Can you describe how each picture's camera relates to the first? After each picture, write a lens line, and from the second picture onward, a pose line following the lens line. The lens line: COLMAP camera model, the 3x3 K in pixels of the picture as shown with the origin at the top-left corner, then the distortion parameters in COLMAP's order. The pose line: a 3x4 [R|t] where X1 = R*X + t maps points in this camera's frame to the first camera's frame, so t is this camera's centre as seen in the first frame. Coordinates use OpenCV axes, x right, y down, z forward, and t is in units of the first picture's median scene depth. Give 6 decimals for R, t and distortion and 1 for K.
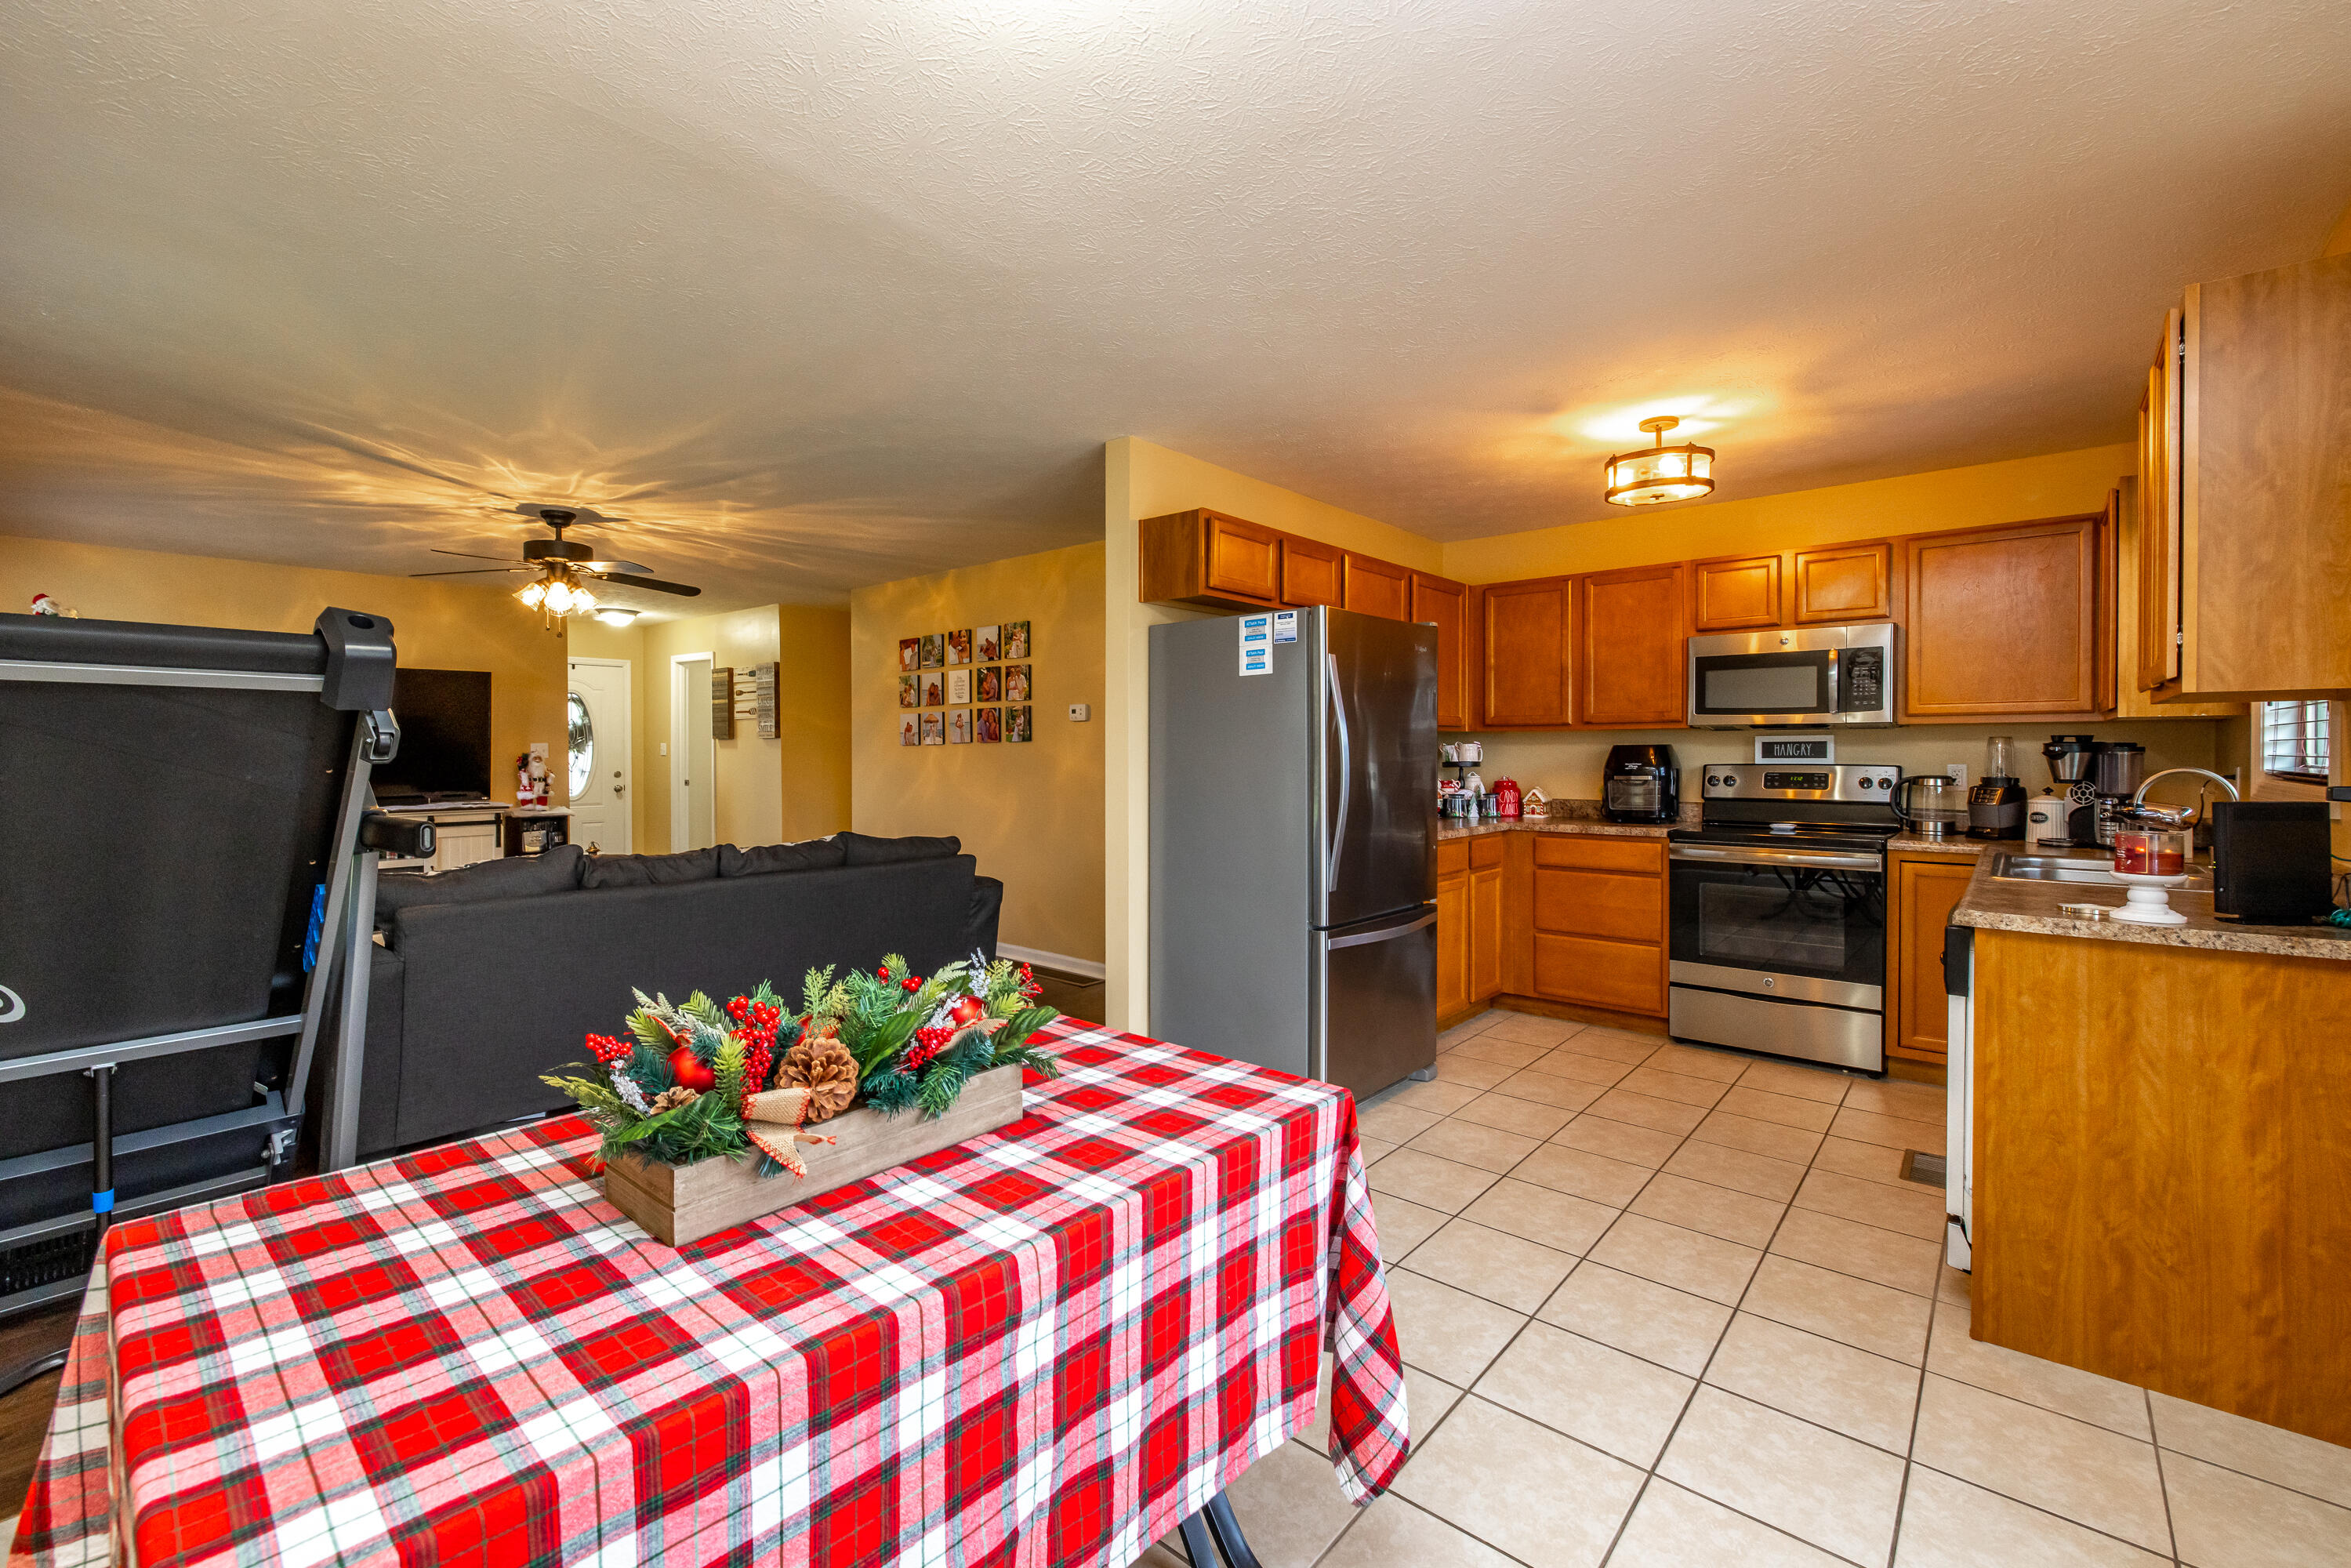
lens RADIAL K [[1005.0, 0, 1157.2], [0, 1005.0, 765.8], [0, 0, 1]] dist [-0.001715, -0.000037]
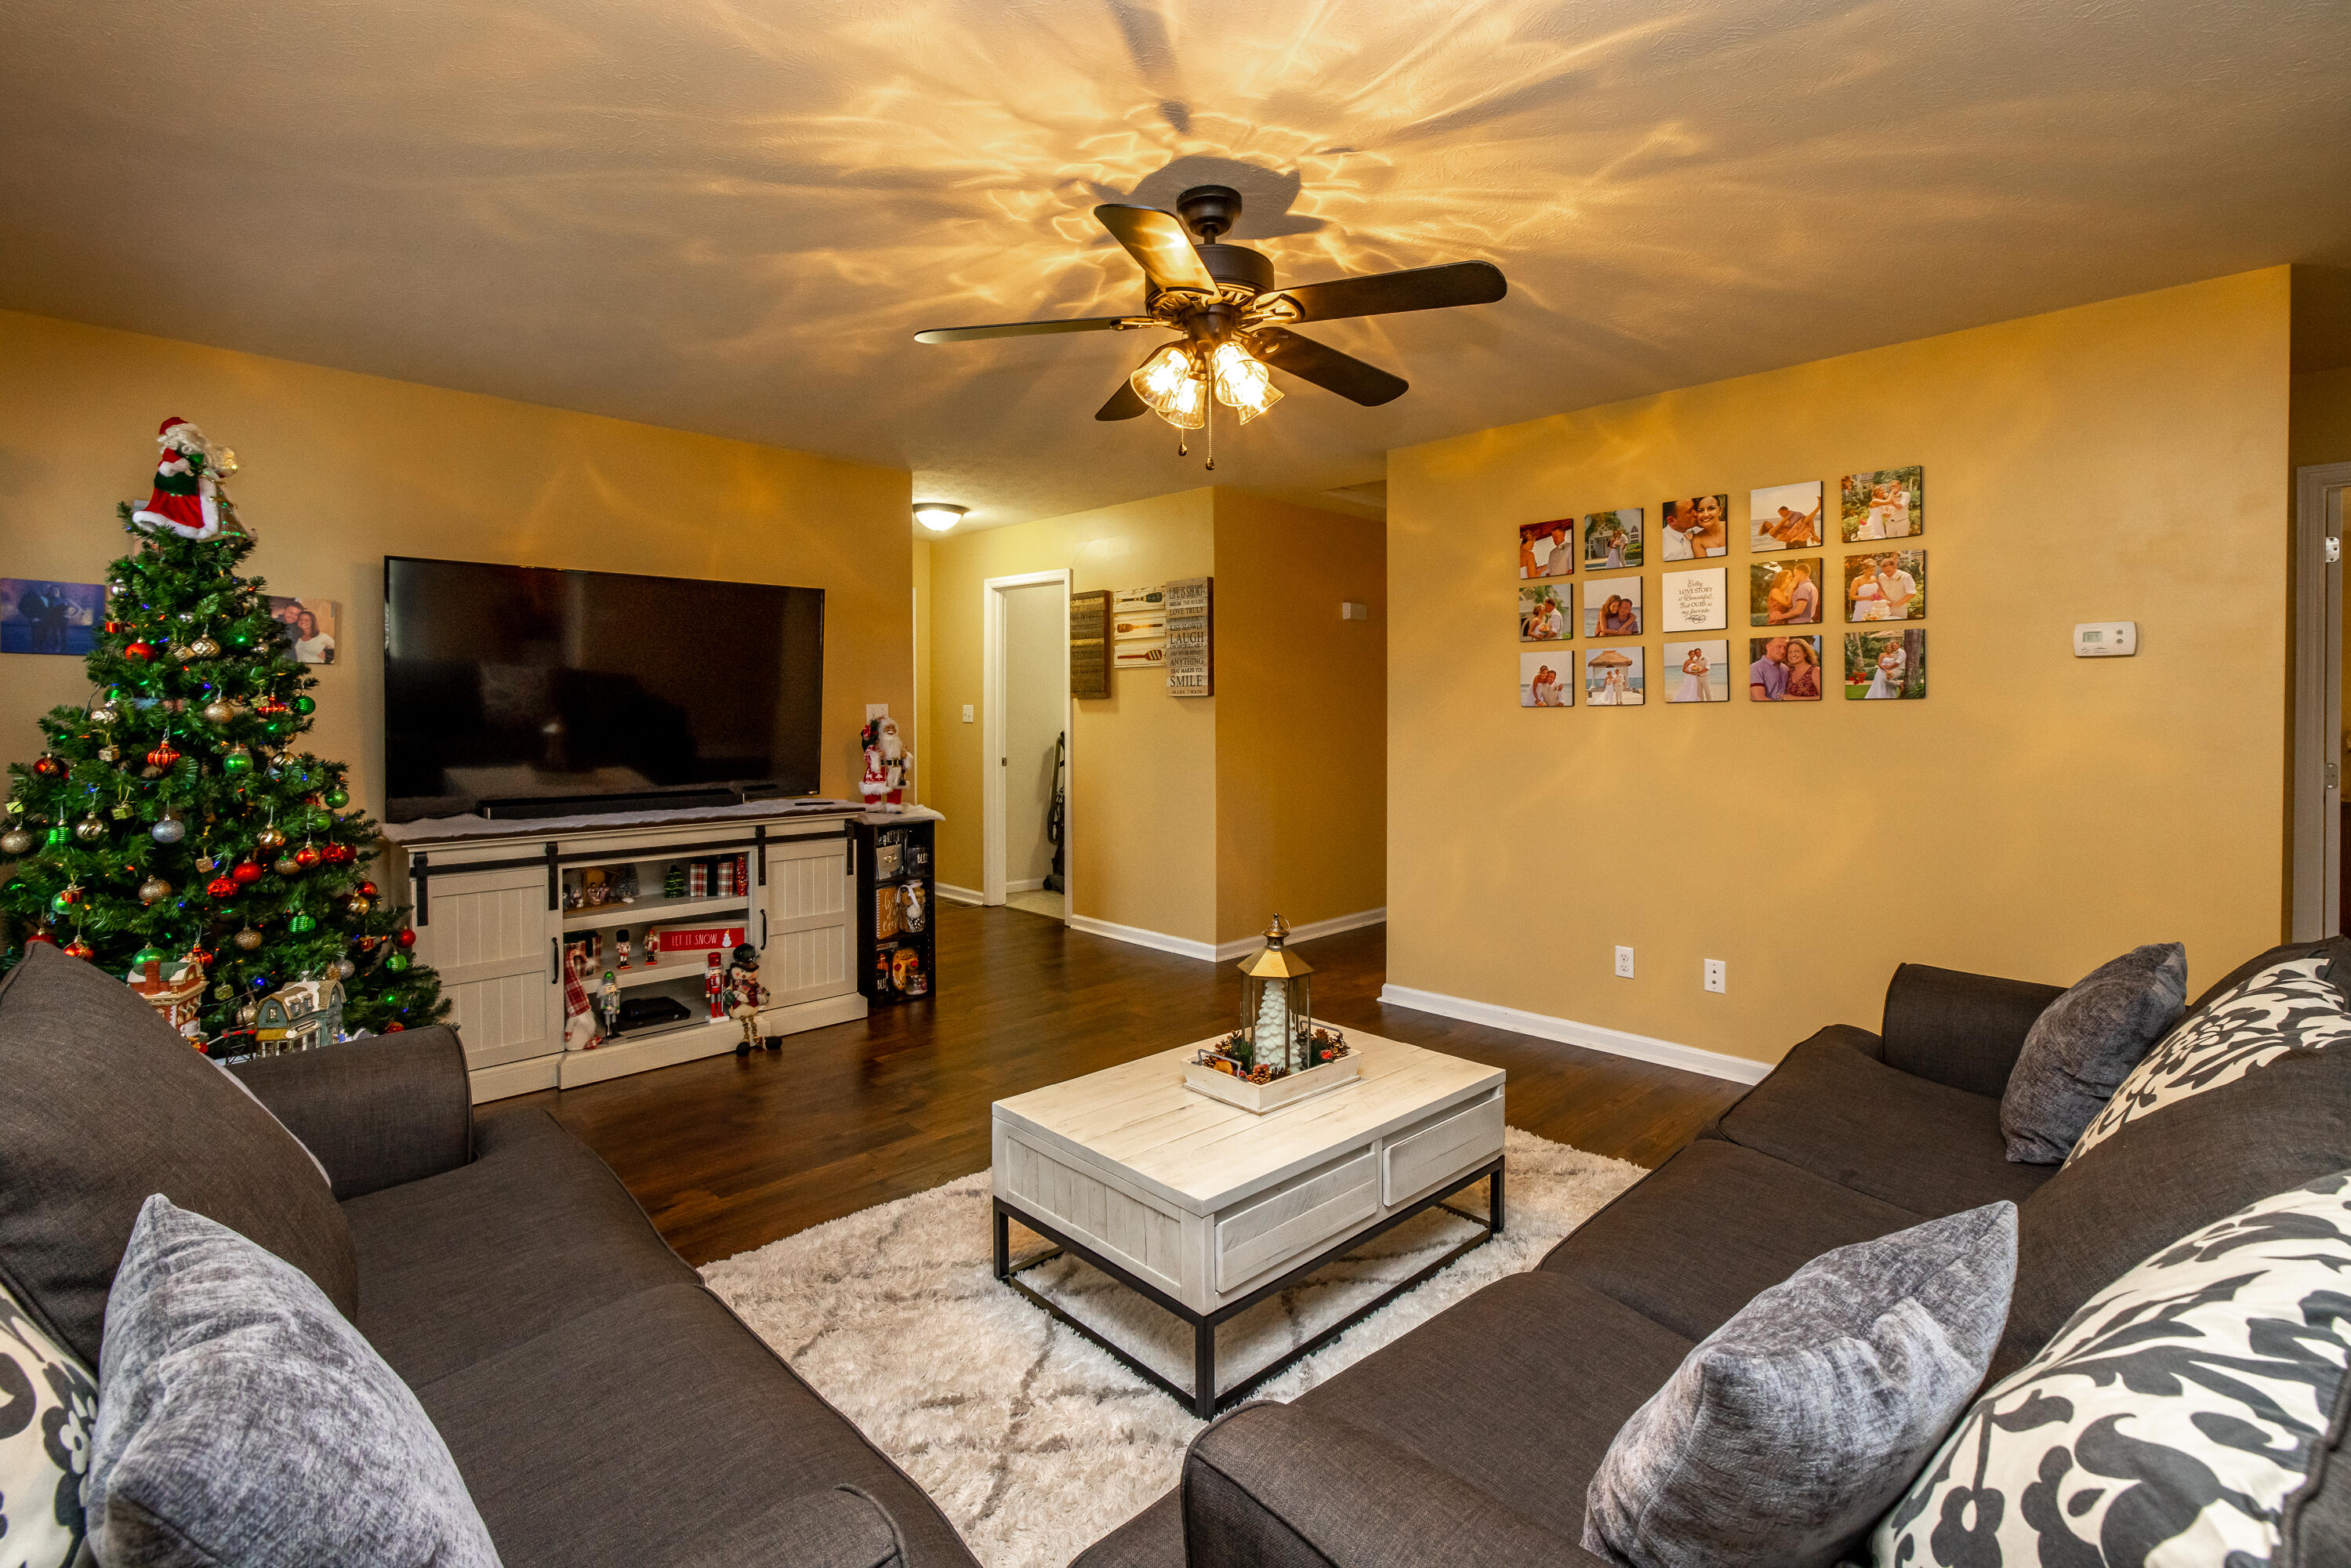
lens RADIAL K [[1092.7, 0, 1174.7], [0, 1092.7, 736.1], [0, 0, 1]] dist [-0.013897, 0.000061]
pose [[0.997133, 0.000786, -0.075659, -0.414720], [-0.000381, 0.999986, 0.005365, -0.006799], [0.075662, -0.005321, 0.997119, 0.360396]]
